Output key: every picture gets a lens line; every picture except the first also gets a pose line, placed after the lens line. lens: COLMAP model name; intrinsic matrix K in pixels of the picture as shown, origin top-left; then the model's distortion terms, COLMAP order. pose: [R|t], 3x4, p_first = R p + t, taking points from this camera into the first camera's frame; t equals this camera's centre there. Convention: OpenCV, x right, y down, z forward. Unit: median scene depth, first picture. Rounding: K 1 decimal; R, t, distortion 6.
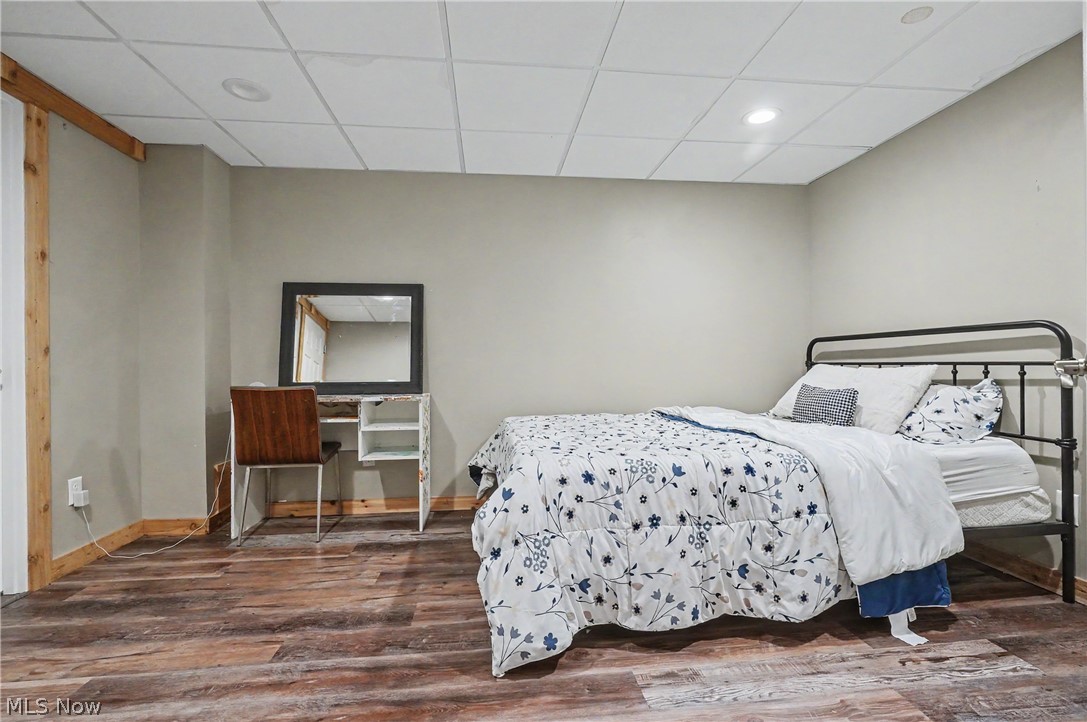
lens RADIAL K [[493.9, 0, 544.7], [0, 493.9, 362.5], [0, 0, 1]] dist [-0.007936, 0.000413]
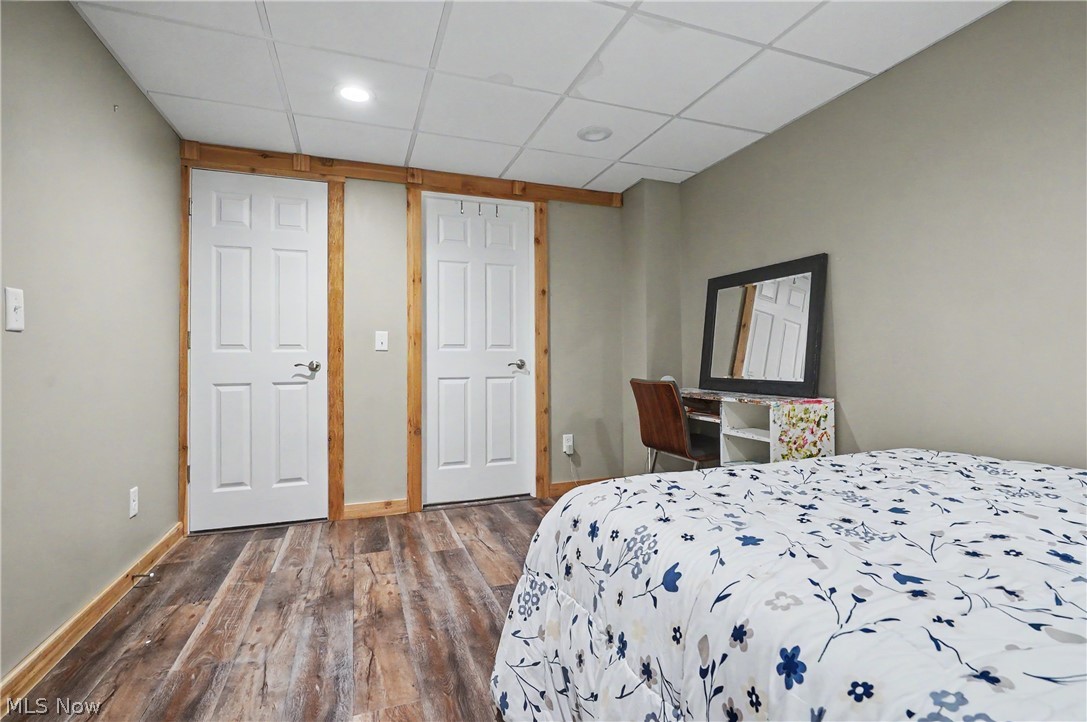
lens RADIAL K [[493.9, 0, 544.7], [0, 493.9, 362.5], [0, 0, 1]] dist [-0.007936, 0.000413]
pose [[0.267084, 0.006493, -0.963651, 0.448820], [0.005212, 0.999953, 0.008182, -0.000542], [0.963659, -0.007208, 0.267038, 0.473945]]
